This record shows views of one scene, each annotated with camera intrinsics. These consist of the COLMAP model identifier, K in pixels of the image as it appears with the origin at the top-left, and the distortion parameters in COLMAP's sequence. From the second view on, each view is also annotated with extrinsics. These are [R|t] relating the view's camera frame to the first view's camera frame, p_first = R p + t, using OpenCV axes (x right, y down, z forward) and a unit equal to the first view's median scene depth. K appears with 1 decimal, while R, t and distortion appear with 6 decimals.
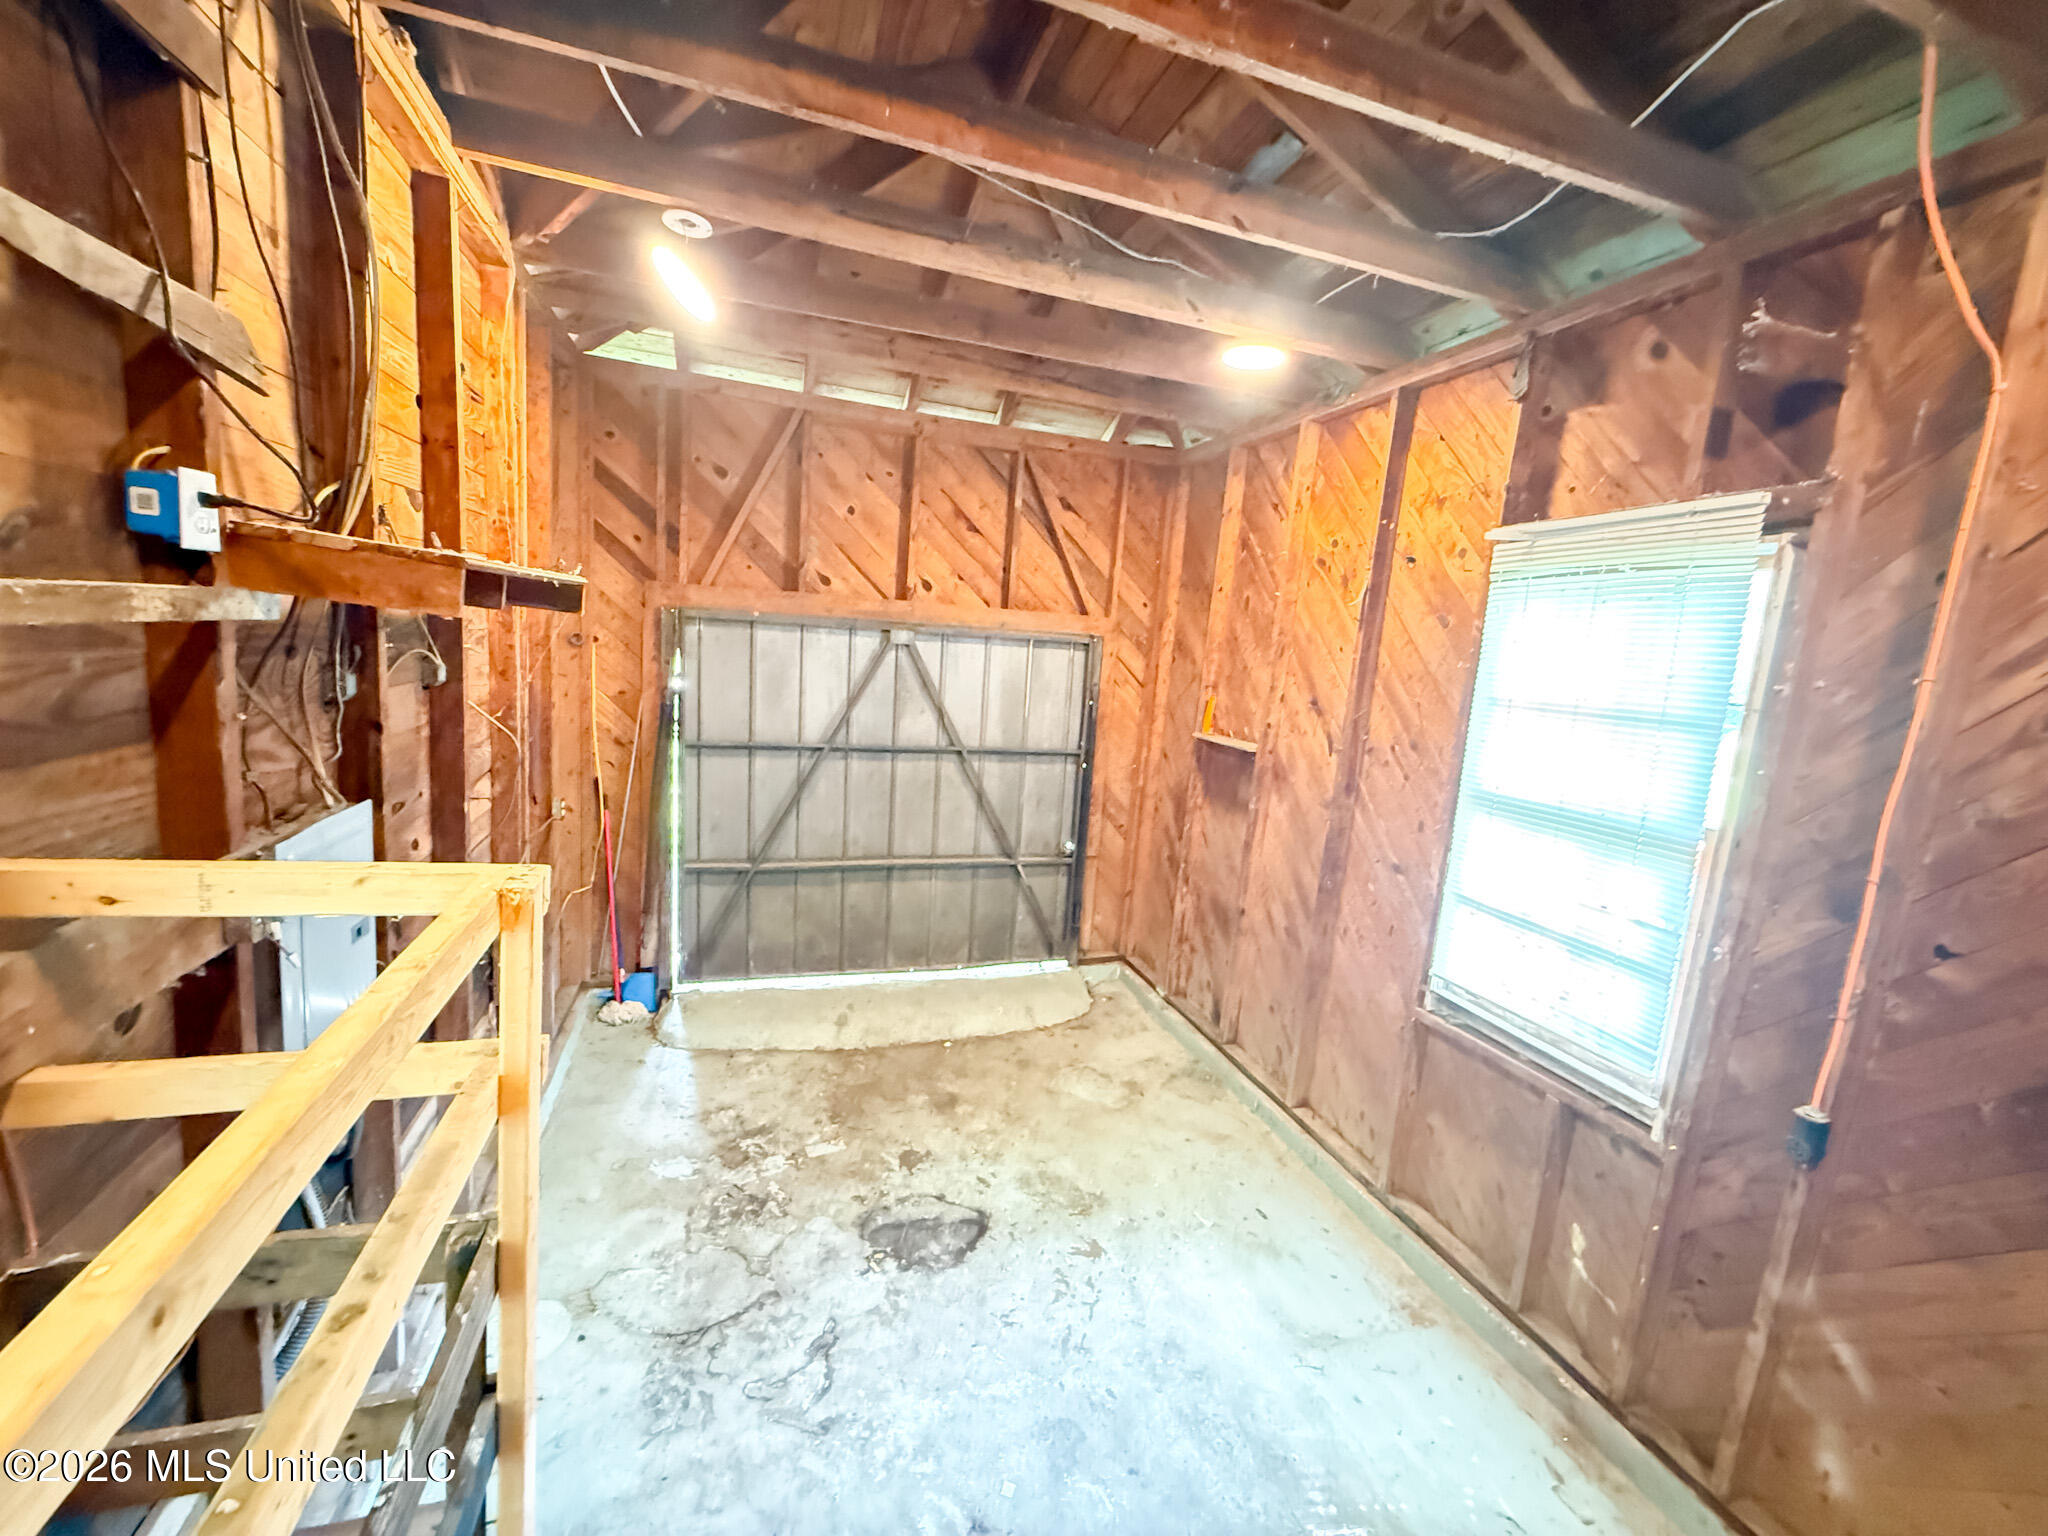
lens RADIAL K [[814.4, 0, 1024.0], [0, 814.4, 768.0], [0, 0, 1]] dist [0.000578, -0.000413]
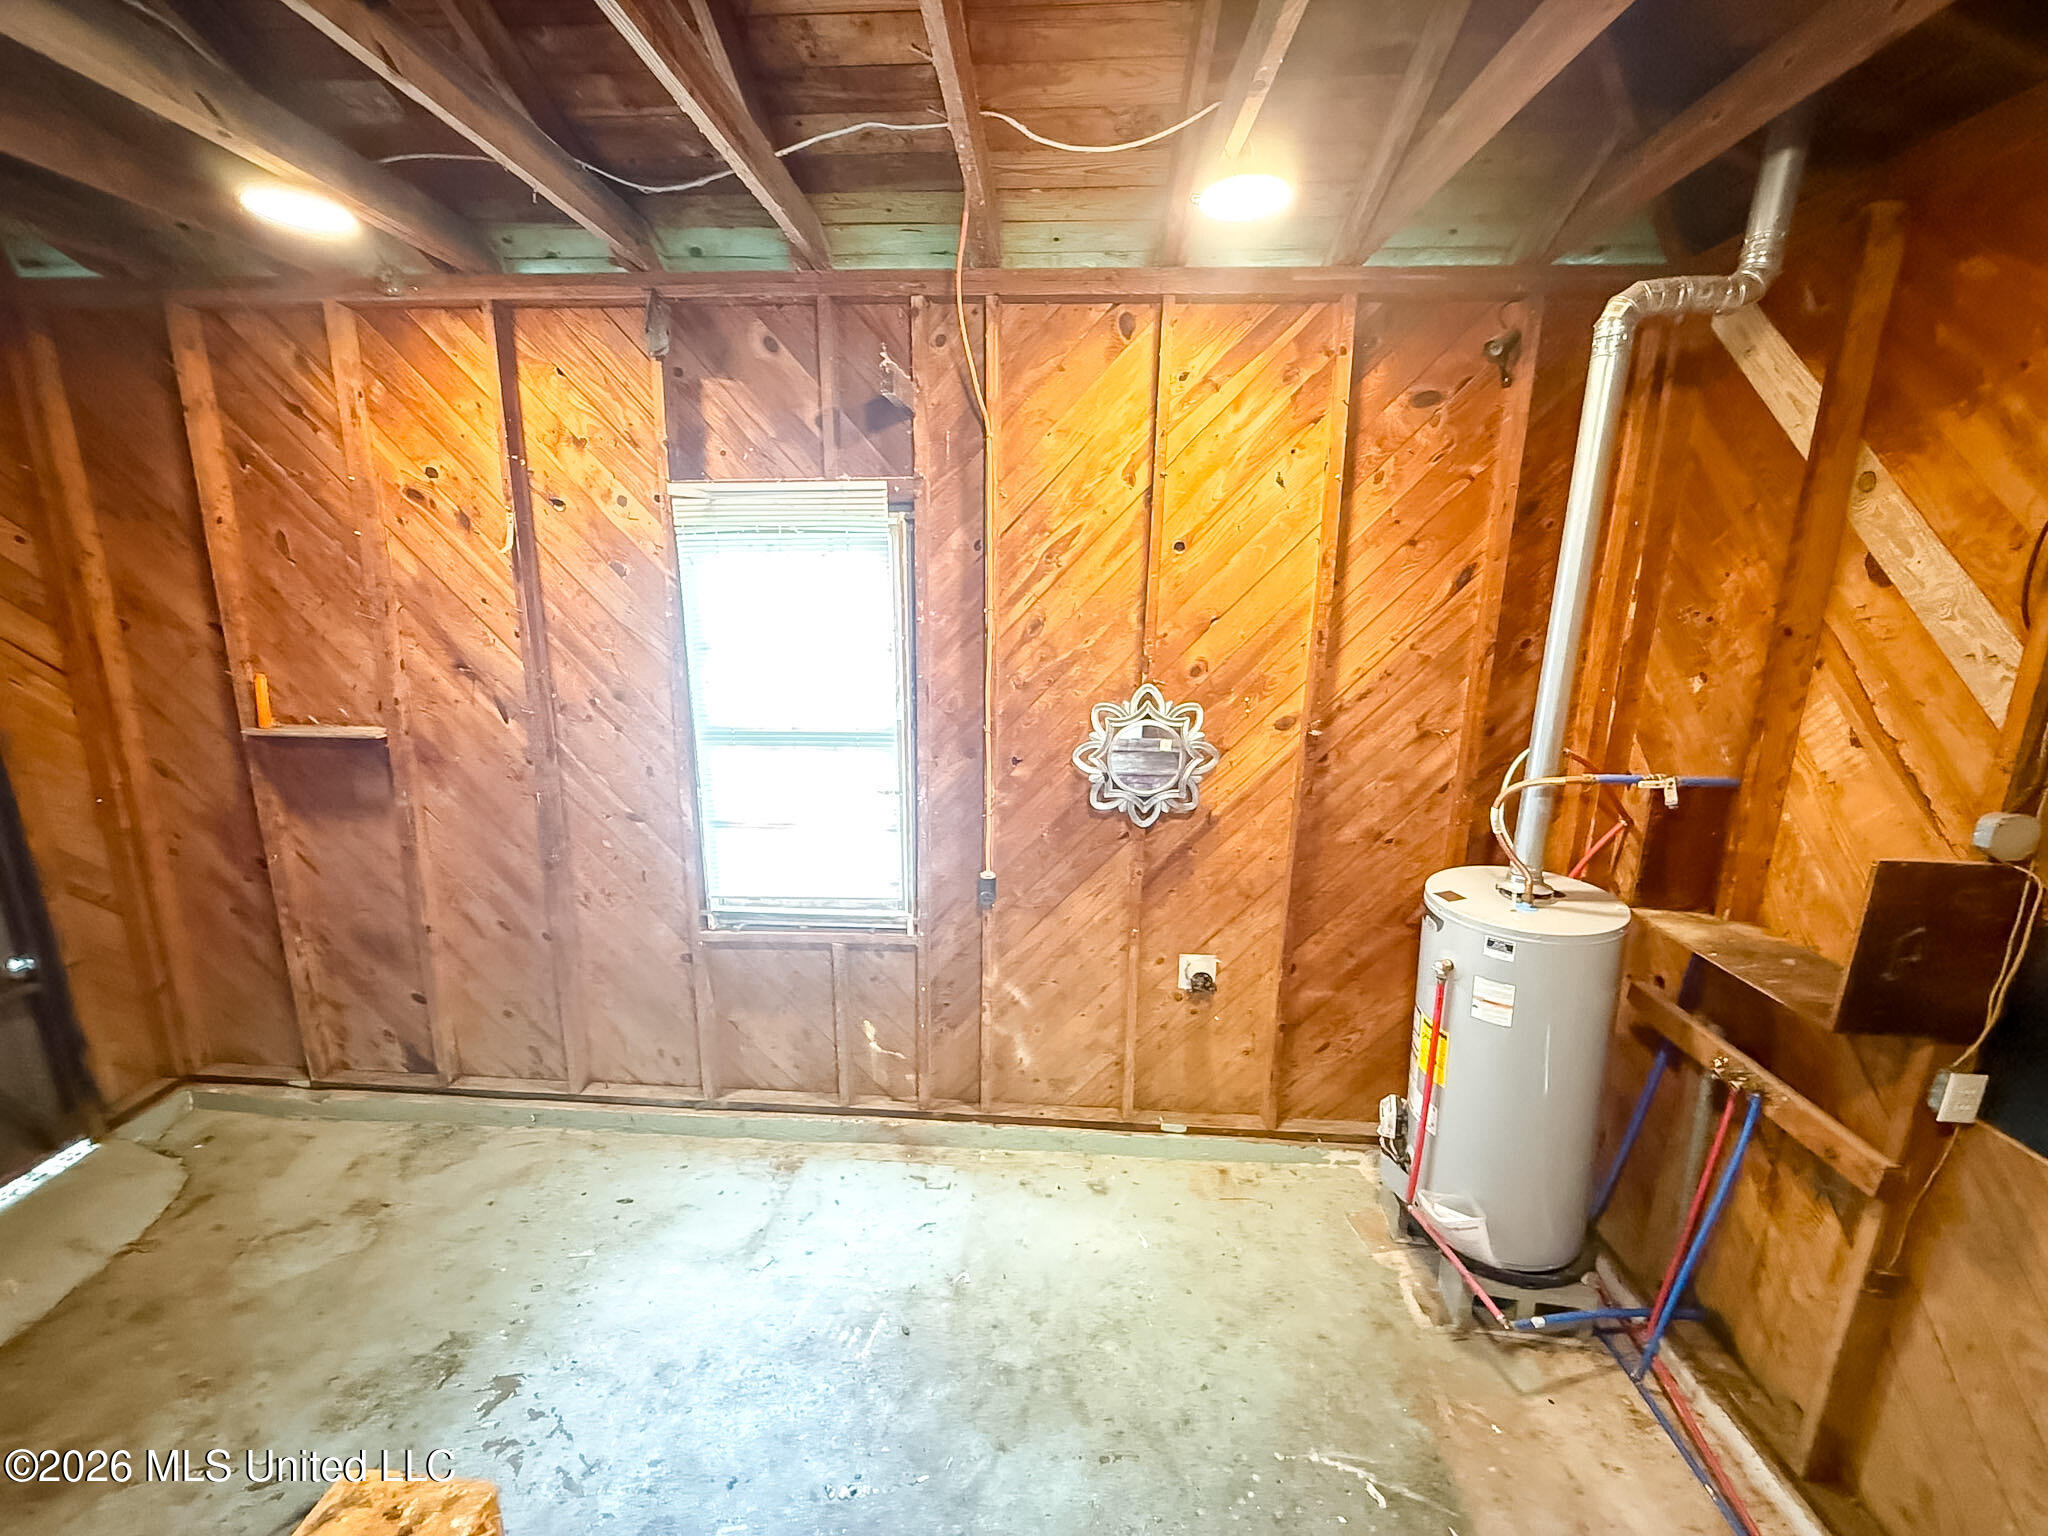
lens RADIAL K [[803.6, 0, 1024.0], [0, 803.6, 768.0], [0, 0, 1]] dist [0.002023, 0.000217]
pose [[0.372276, -0.278083, 0.885483, -0.240195], [0.162425, 0.958856, 0.232838, -0.093420], [-0.913799, 0.057144, 0.402127, 0.156654]]
